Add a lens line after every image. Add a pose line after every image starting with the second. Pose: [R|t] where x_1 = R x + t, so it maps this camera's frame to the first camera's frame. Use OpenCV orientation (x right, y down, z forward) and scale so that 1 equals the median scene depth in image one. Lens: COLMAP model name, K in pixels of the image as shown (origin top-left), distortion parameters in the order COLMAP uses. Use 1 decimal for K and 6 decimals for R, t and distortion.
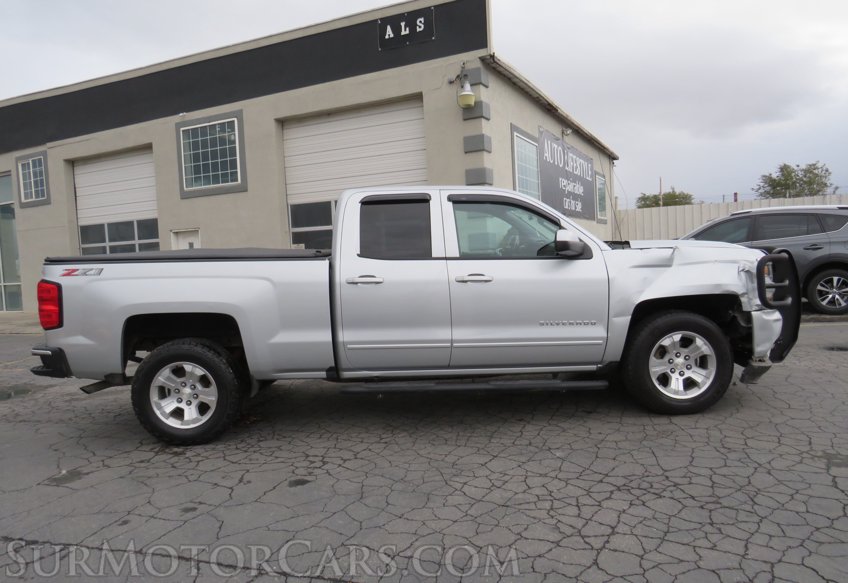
lens RADIAL K [[601.2, 0, 402.2], [0, 601.2, 293.4], [0, 0, 1]] dist [-0.026643, 0.002660]
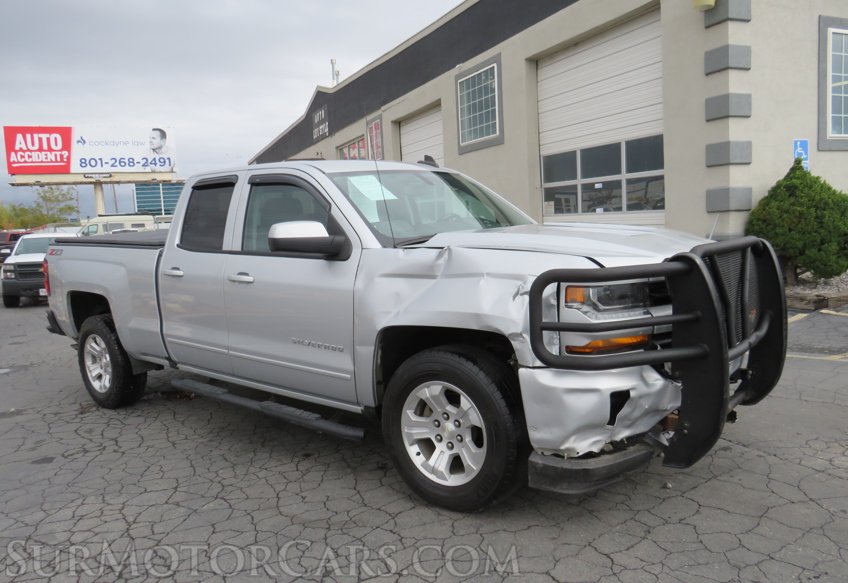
lens RADIAL K [[646.8, 0, 408.7], [0, 646.8, 292.0], [0, 0, 1]] dist [-0.016188, -0.003982]
pose [[0.767249, 0.077755, -0.636619, 0.856988], [-0.027345, 0.995687, 0.088654, -0.089781], [0.640766, -0.050611, 0.766066, 0.445719]]
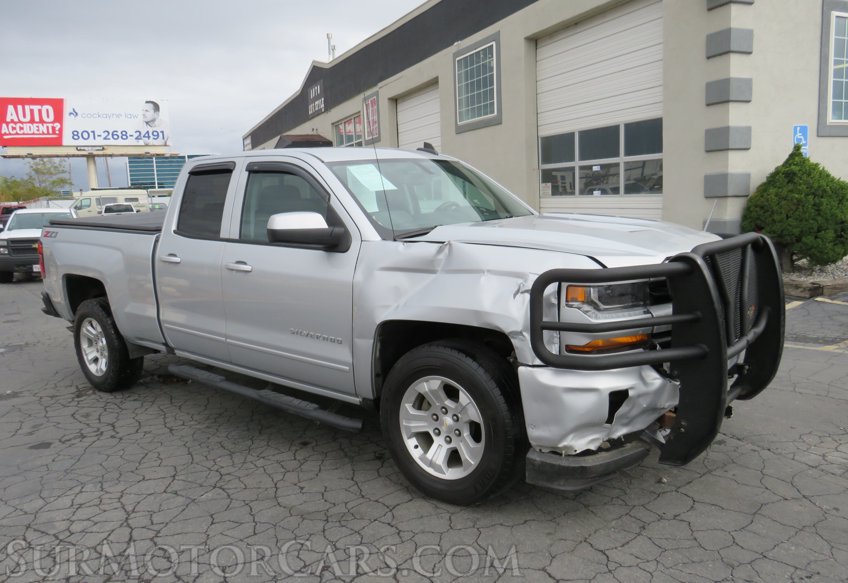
lens RADIAL K [[647.2, 0, 407.1], [0, 647.2, 290.5], [0, 0, 1]] dist [-0.017478, -0.001832]
pose [[0.770376, 0.106901, -0.628564, 0.849933], [-0.037740, 0.991761, 0.122417, -0.108429], [0.636472, -0.070585, 0.768064, 0.444380]]
